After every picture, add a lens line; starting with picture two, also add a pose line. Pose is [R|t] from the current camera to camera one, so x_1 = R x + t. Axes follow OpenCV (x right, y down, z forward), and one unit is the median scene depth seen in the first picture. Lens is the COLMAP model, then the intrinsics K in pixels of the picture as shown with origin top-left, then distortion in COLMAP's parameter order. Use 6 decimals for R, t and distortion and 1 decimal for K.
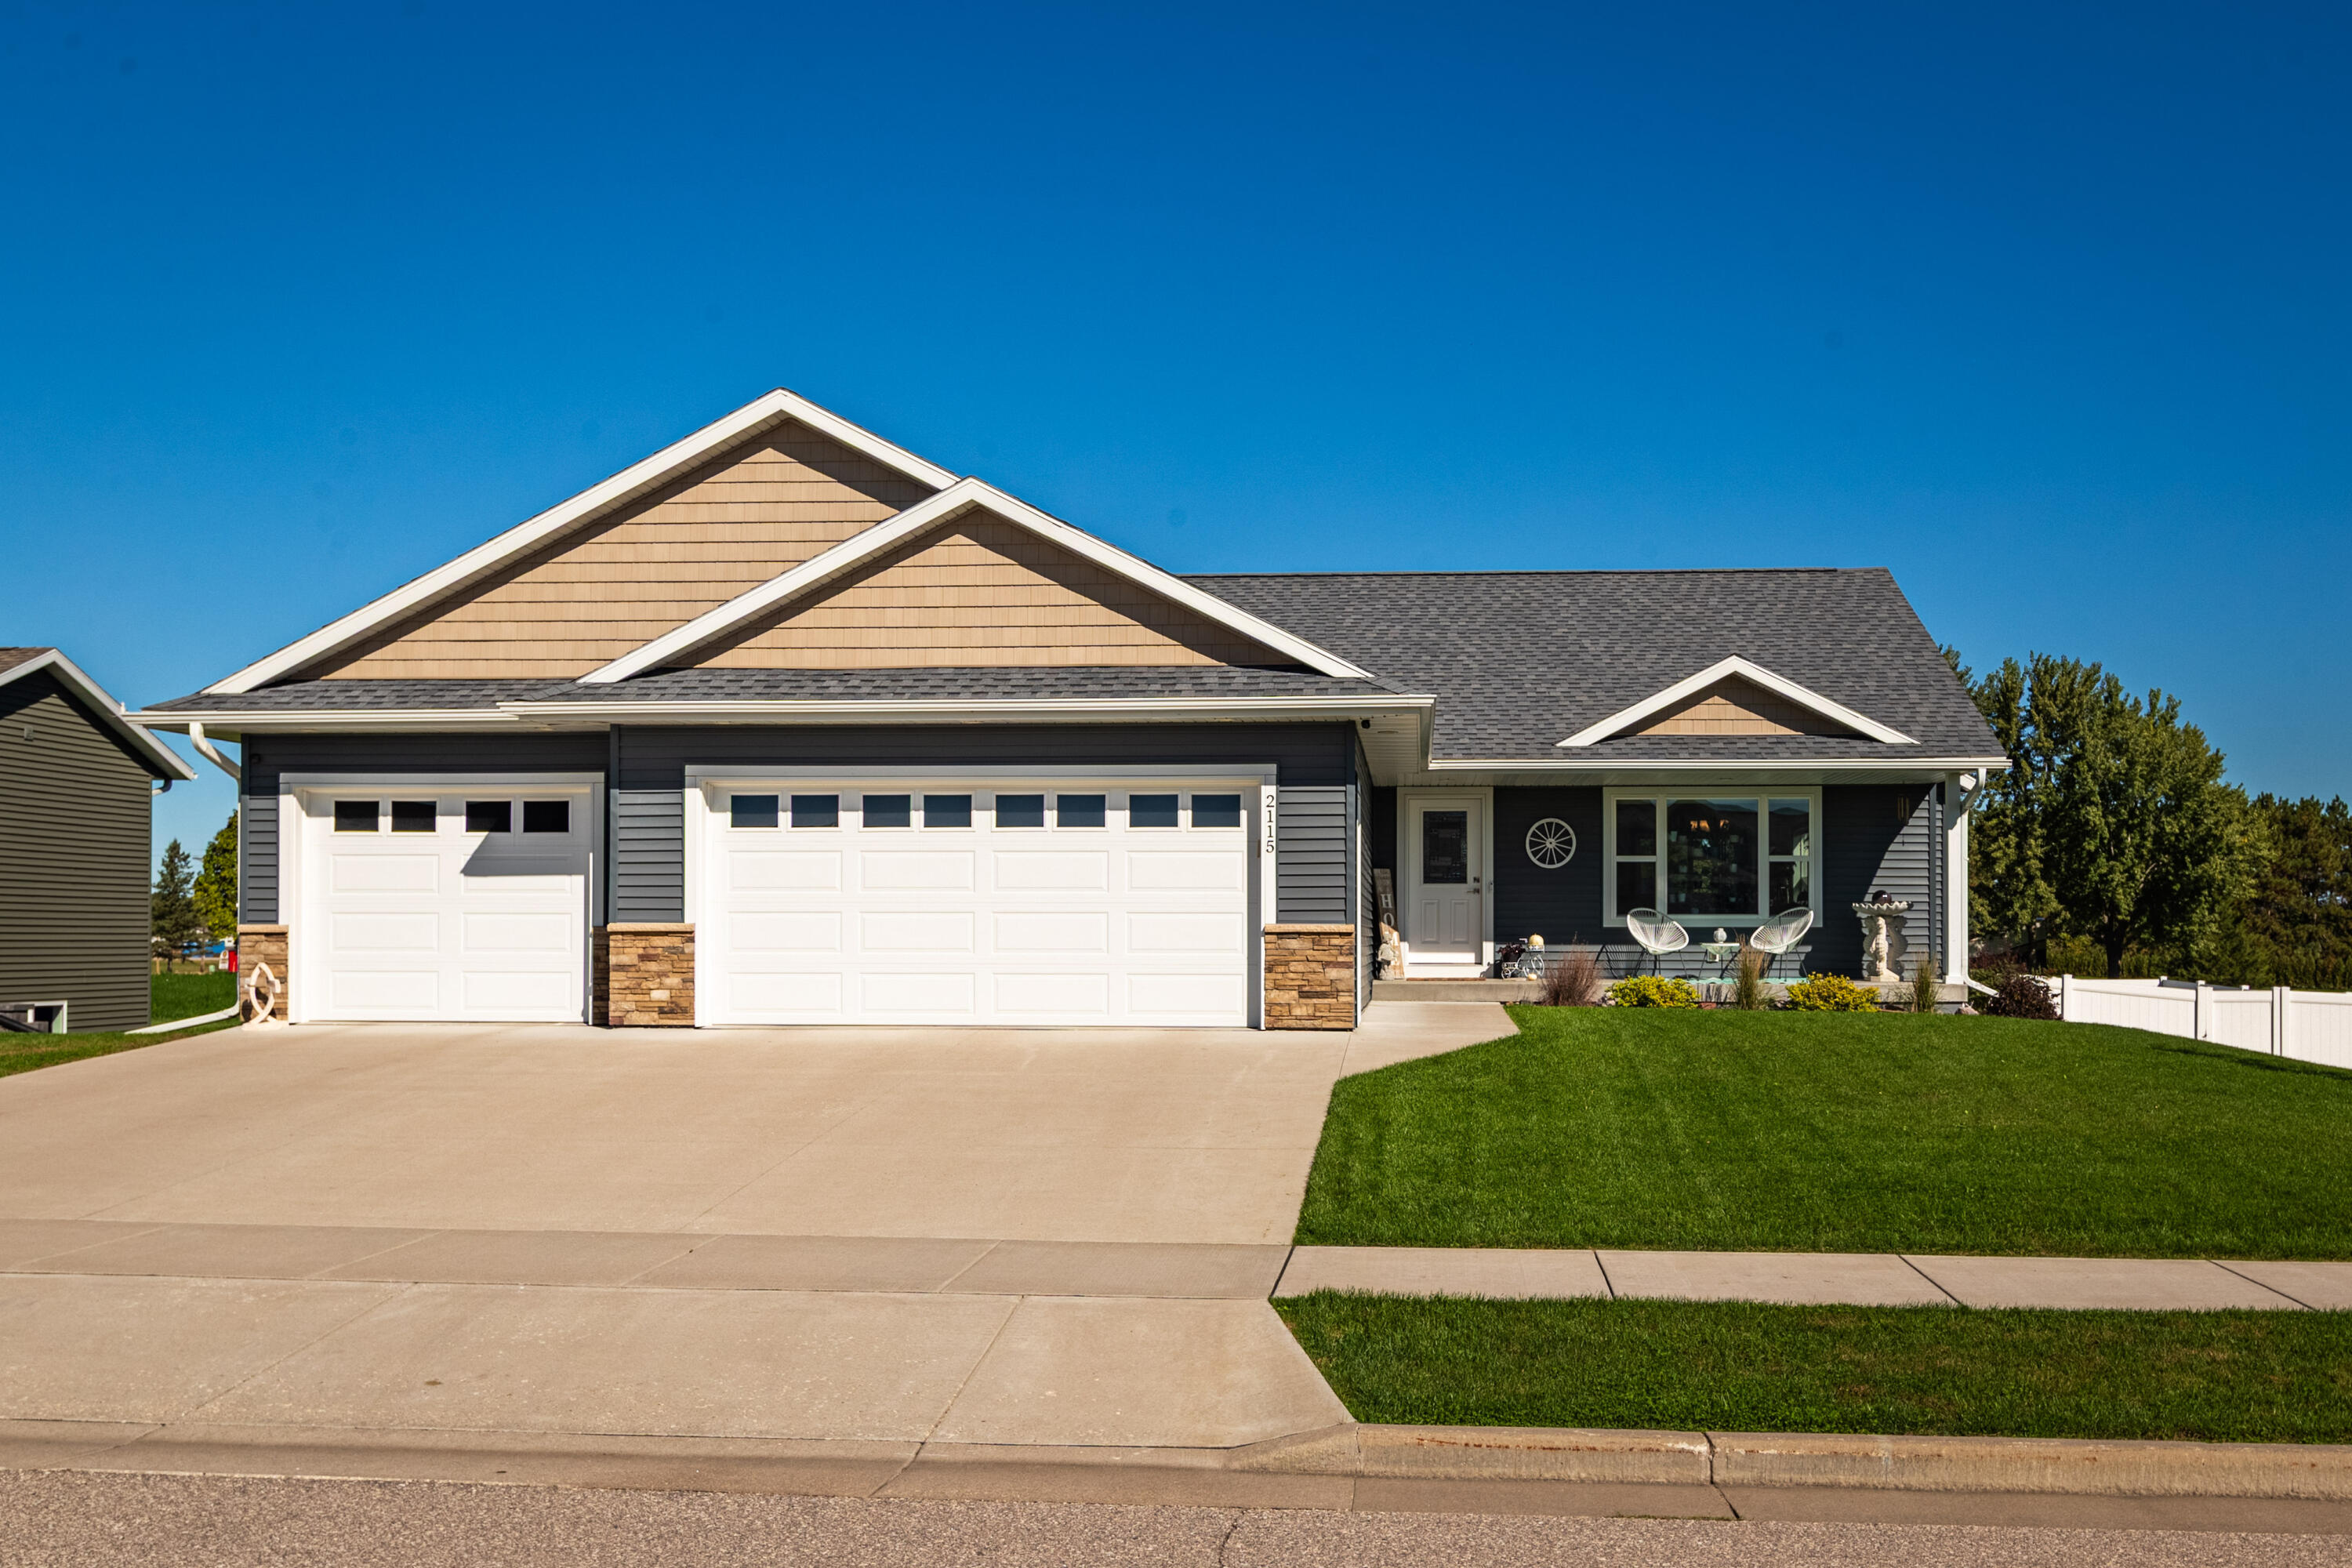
lens RADIAL K [[2812.3, 0, 1176.1], [0, 2812.3, 782.5], [0, 0, 1]] dist [-0.003189, 0.000000]
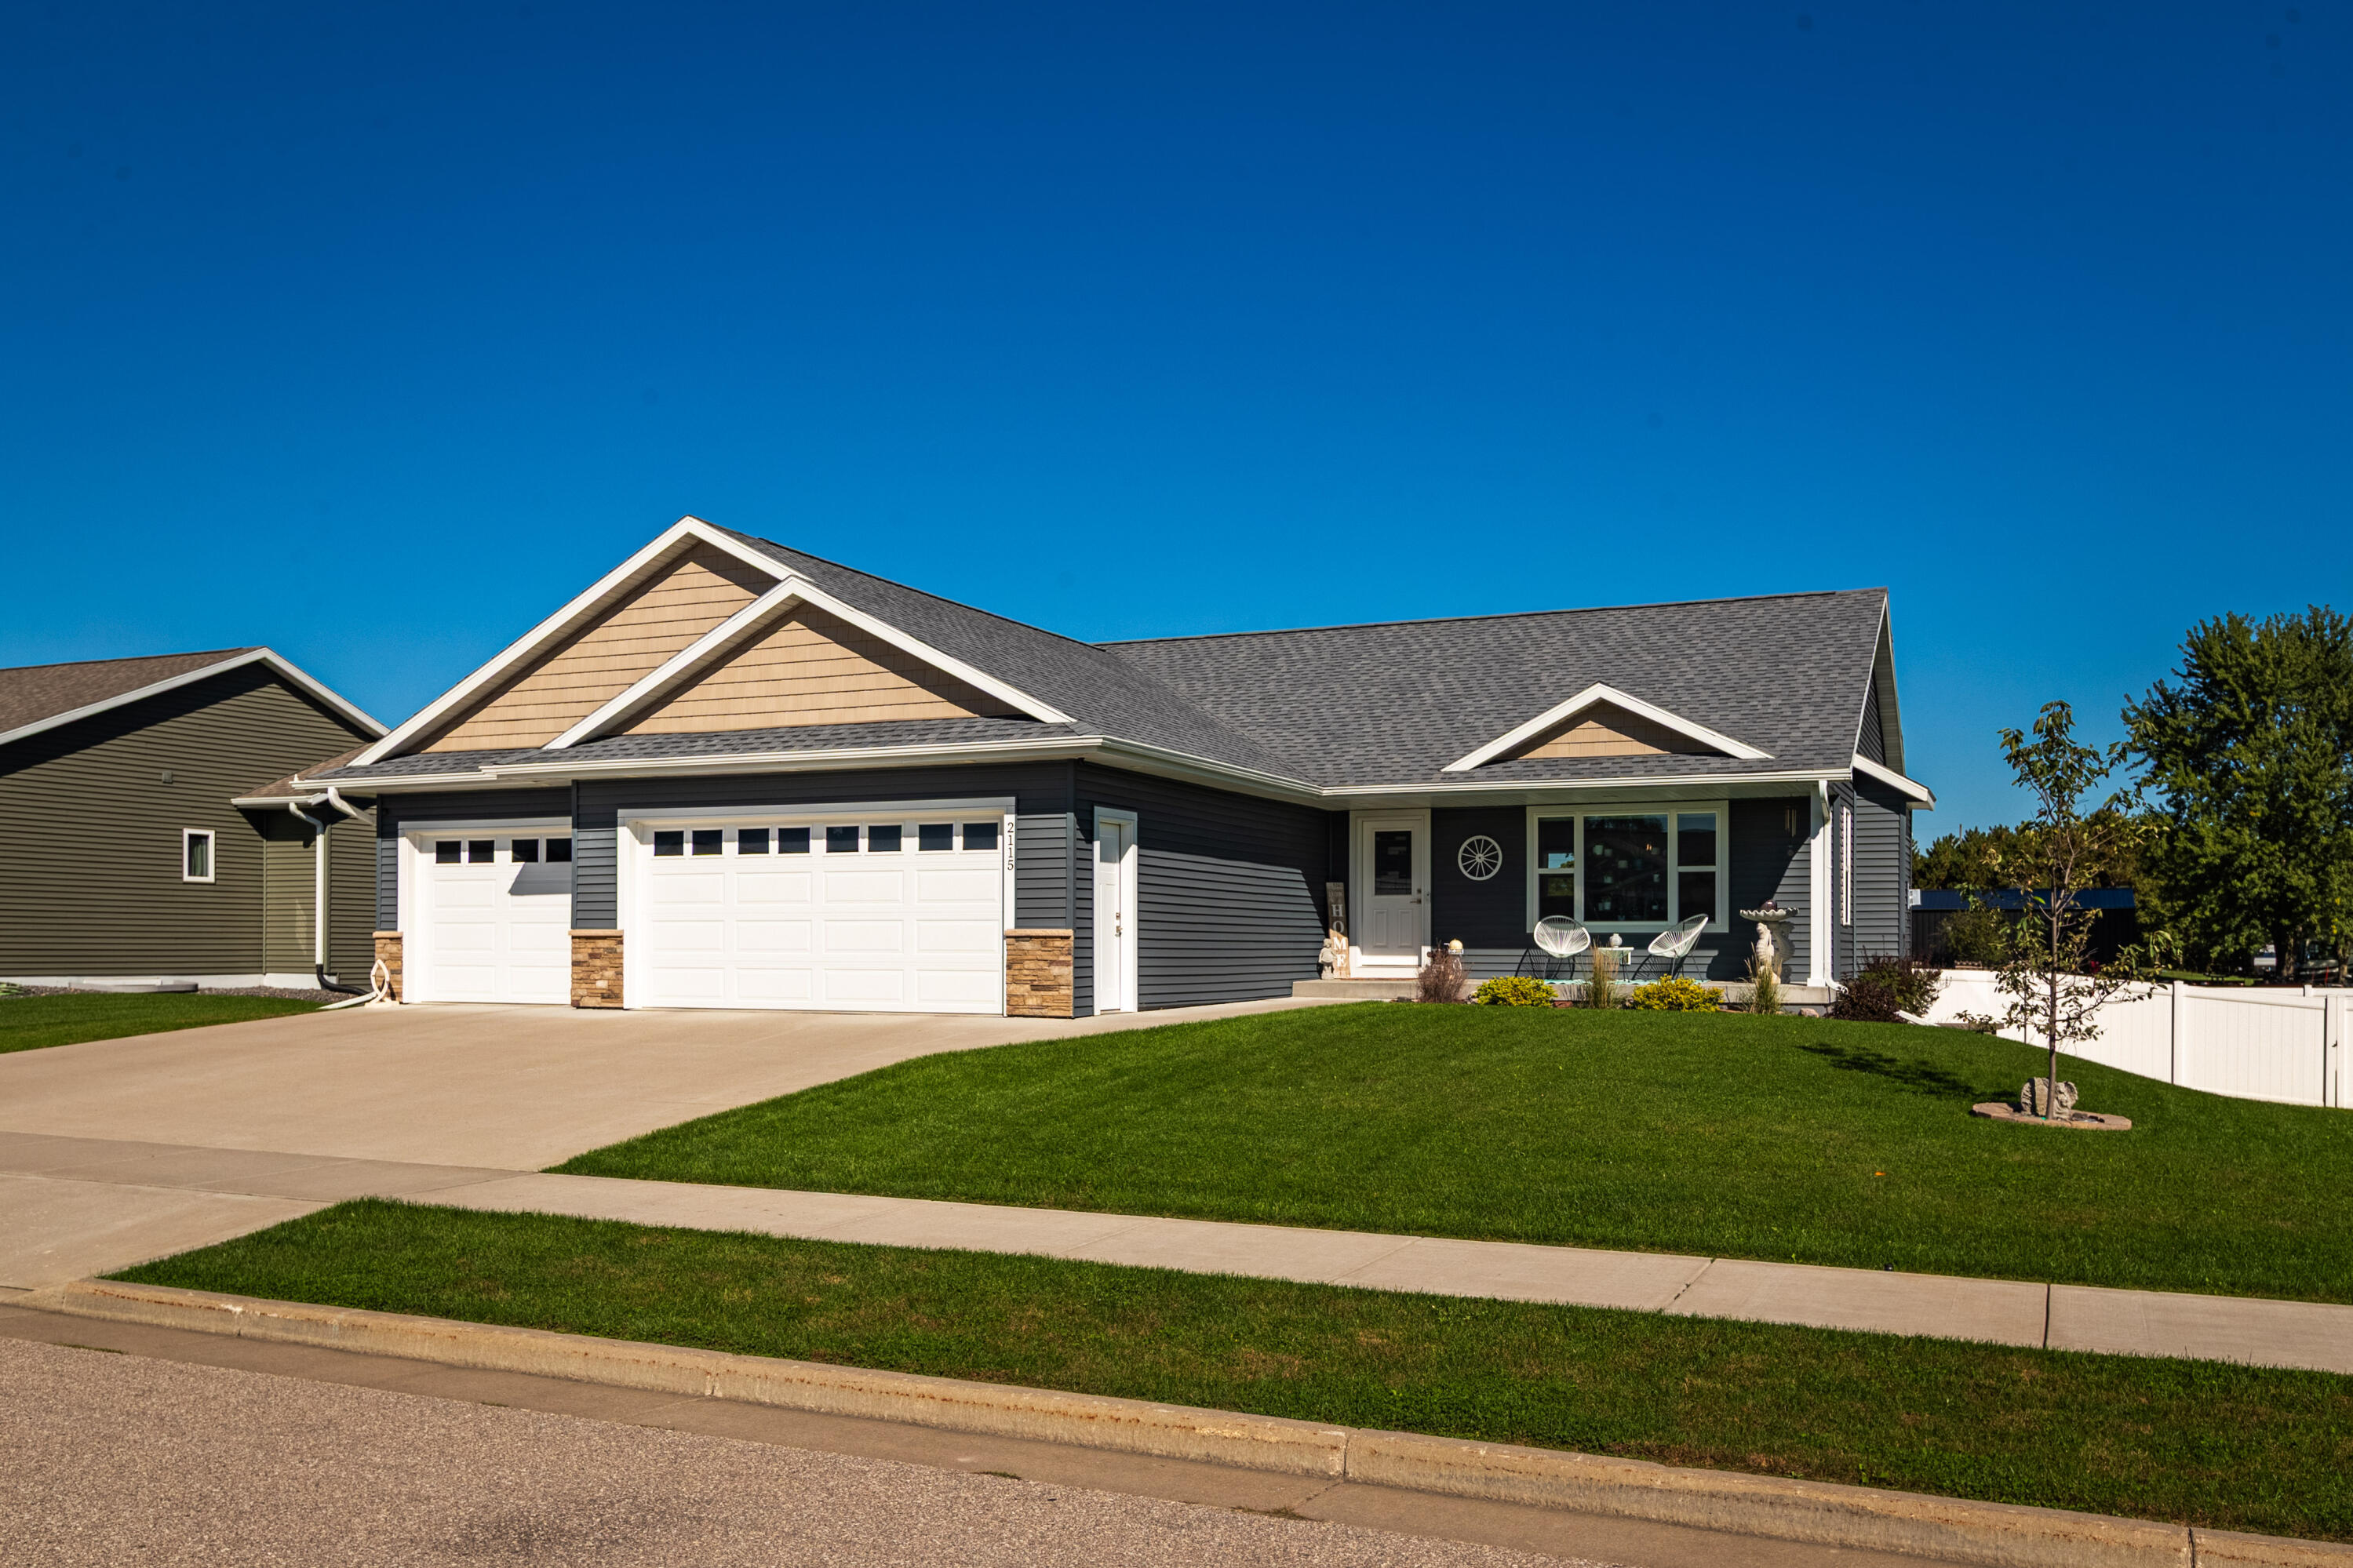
lens RADIAL K [[2553.0, 0, 1177.2], [0, 2553.0, 791.4], [0, 0, 1]] dist [-0.002519, 0.000000]
pose [[0.894632, -0.026401, -0.446024, 0.581741], [0.023258, 0.999651, -0.012520, 0.006390], [0.446199, 0.000827, 0.894934, 0.050364]]
